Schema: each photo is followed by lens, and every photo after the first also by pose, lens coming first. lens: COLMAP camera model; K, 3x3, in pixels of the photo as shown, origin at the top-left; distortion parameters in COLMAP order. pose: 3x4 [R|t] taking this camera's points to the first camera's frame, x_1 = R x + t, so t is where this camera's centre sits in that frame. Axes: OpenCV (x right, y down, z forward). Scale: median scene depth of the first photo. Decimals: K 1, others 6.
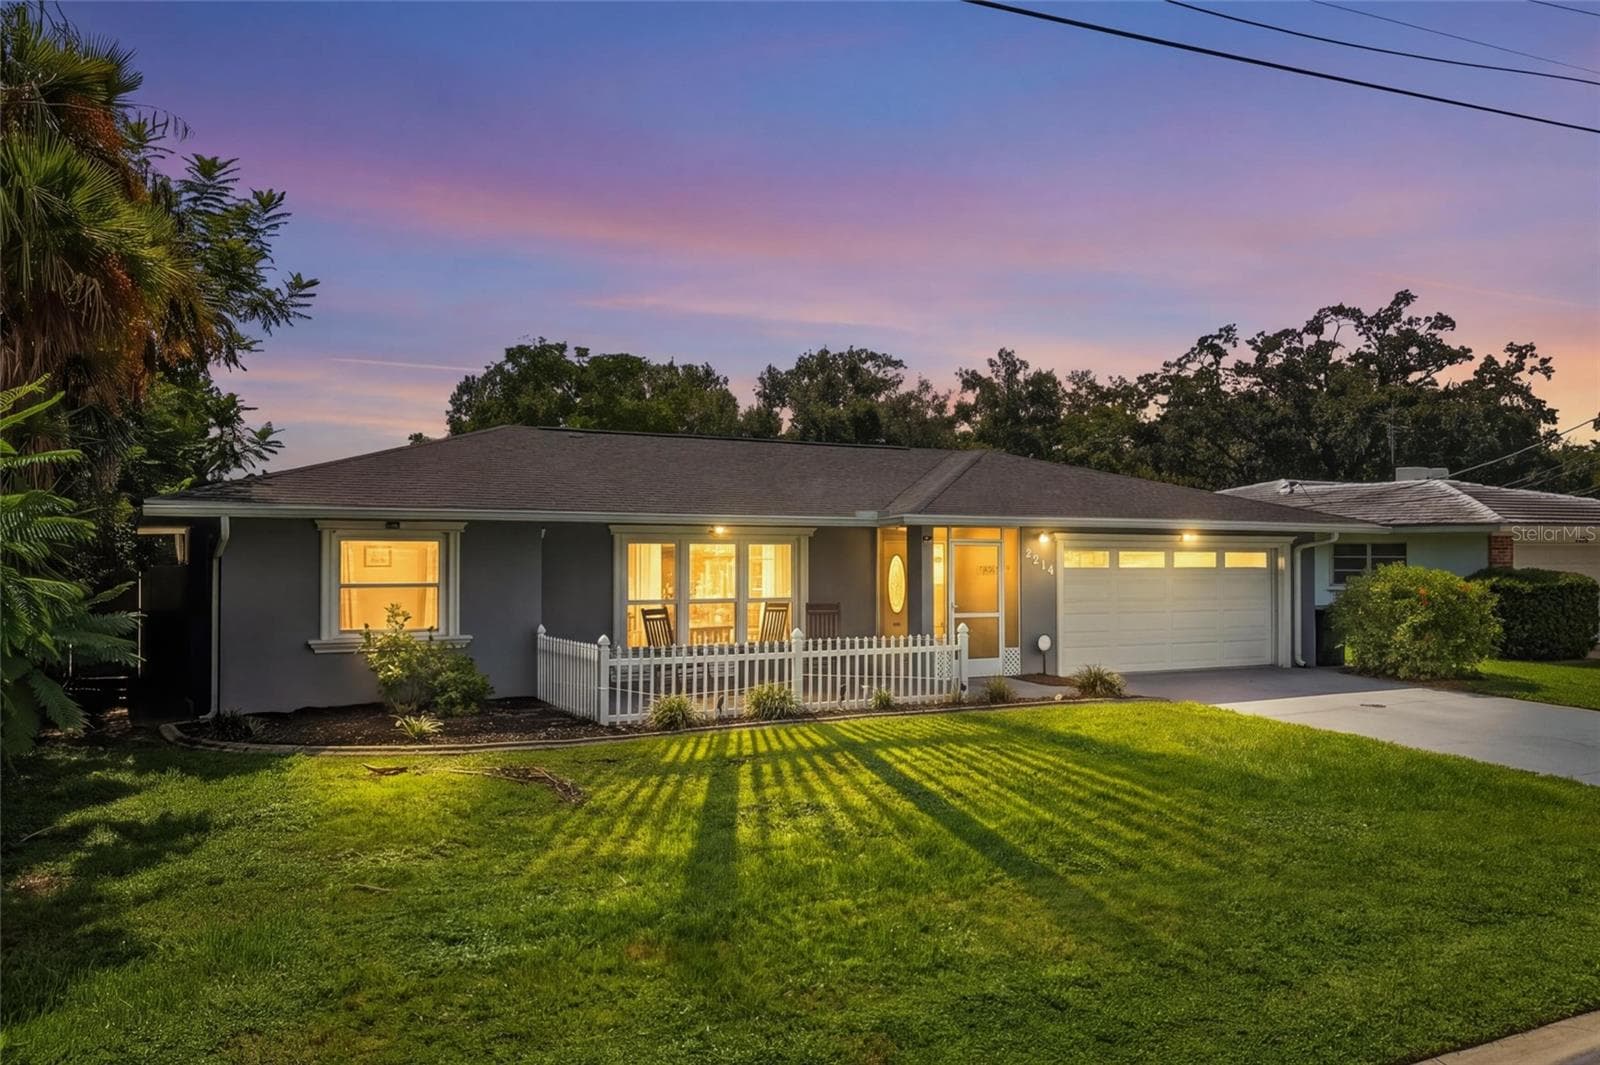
lens RADIAL K [[1309.2, 0, 800.0], [0, 1309.2, 532.5], [0, 0, 1]] dist [0.007174, -0.010498]
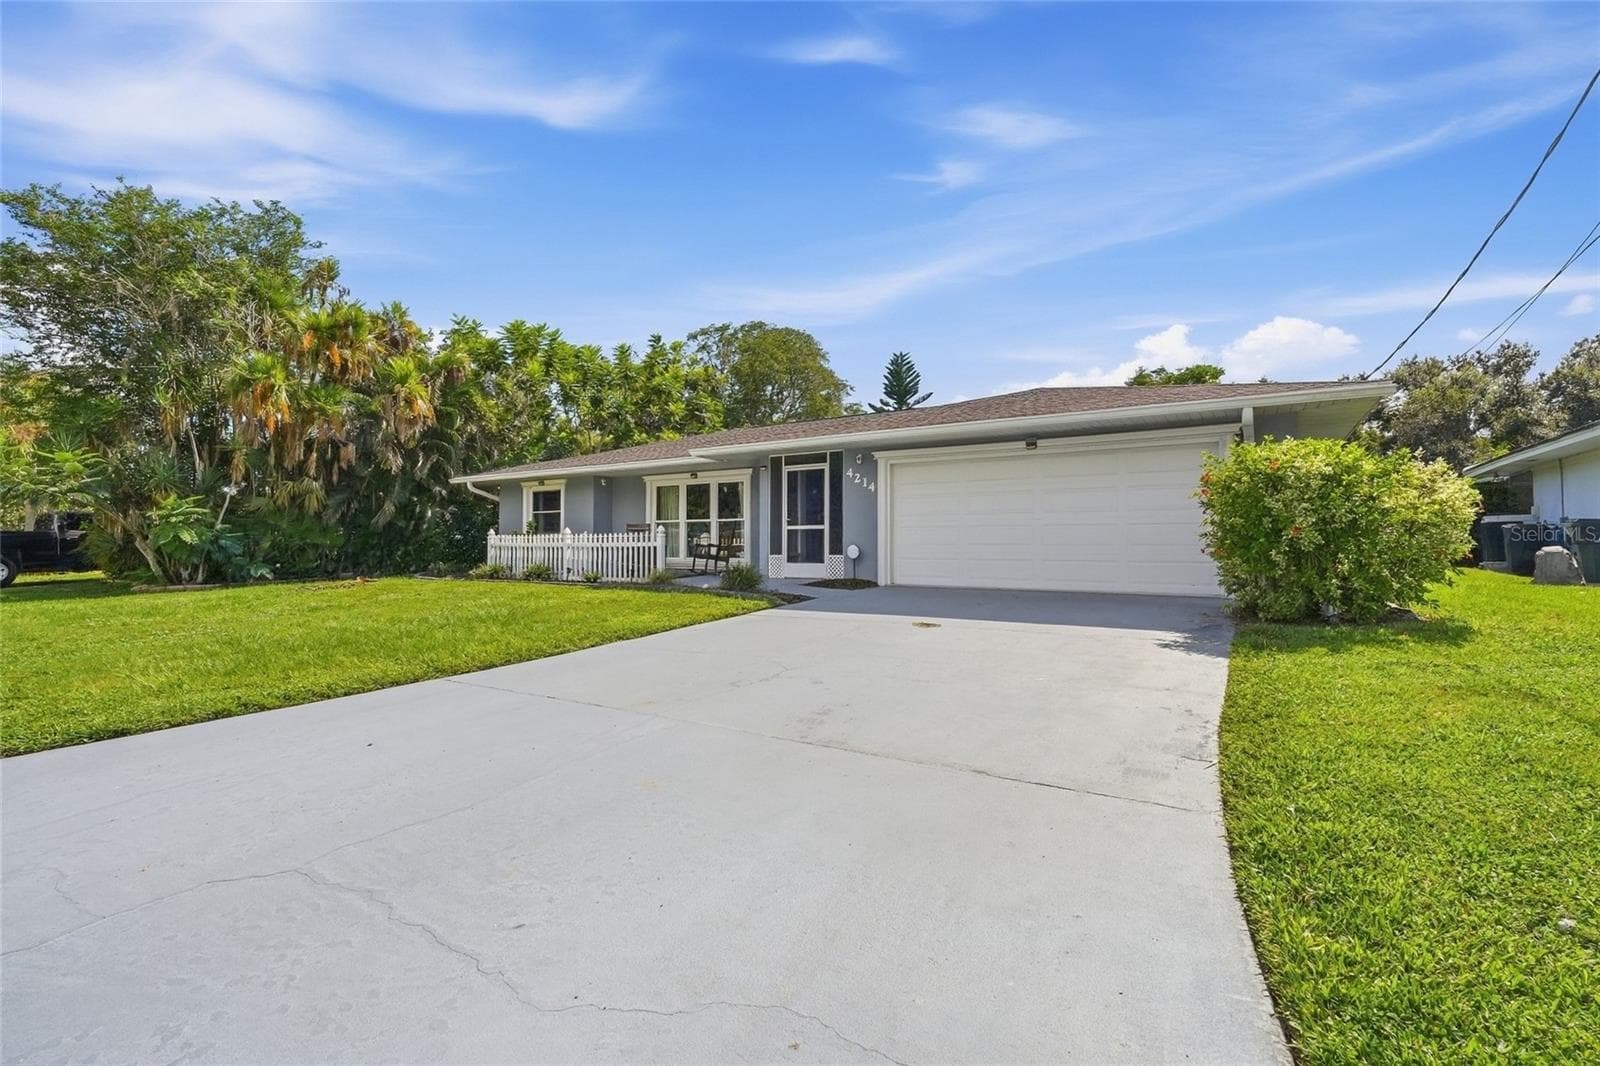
lens RADIAL K [[701.7, 0, 800.0], [0, 701.7, 533.0], [0, 0, 1]] dist [-0.000981, 0.000123]
pose [[0.454720, -0.014015, -0.890524, 0.285705], [0.020461, 0.999777, -0.005286, 0.028675], [0.890399, -0.015818, 0.454905, 0.278115]]
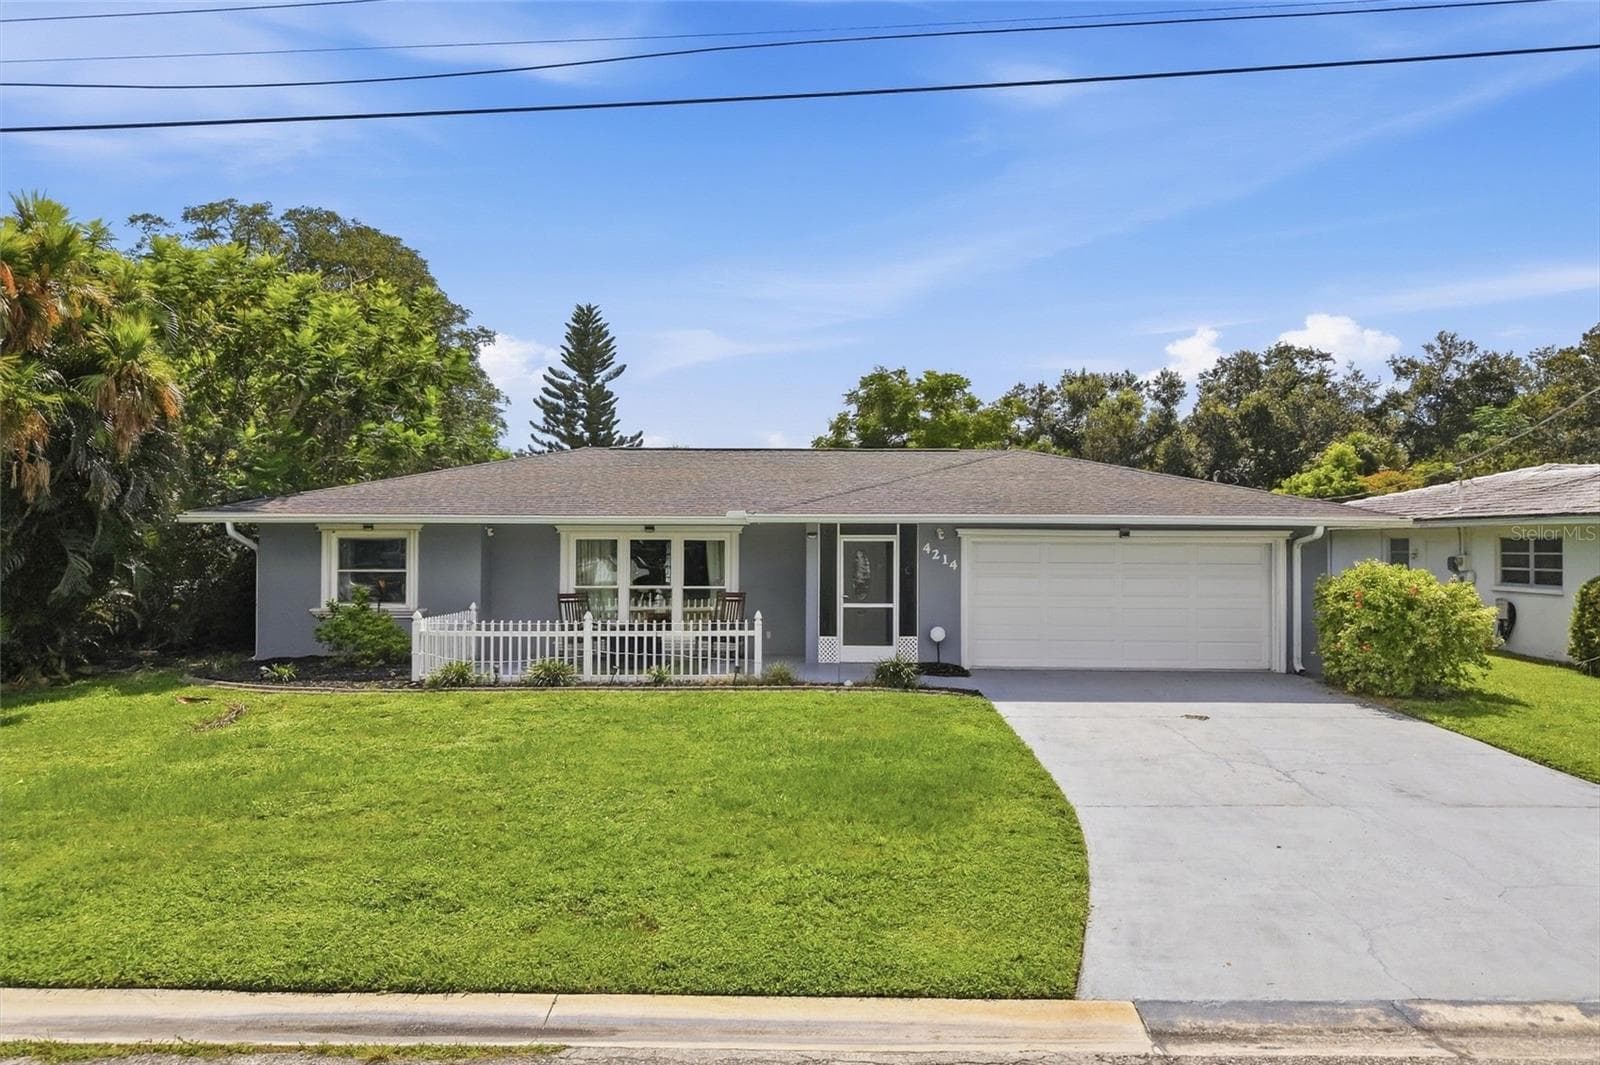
lens RADIAL K [[1075.1, 0, 800.0], [0, 1075.1, 532.5], [0, 0, 1]] dist [0.063103, -0.084170]
pose [[0.862565, -0.000883, -0.505946, 0.215575], [0.006386, 0.999938, 0.009141, -0.002497], [0.505907, -0.011116, 0.862517, 0.079079]]
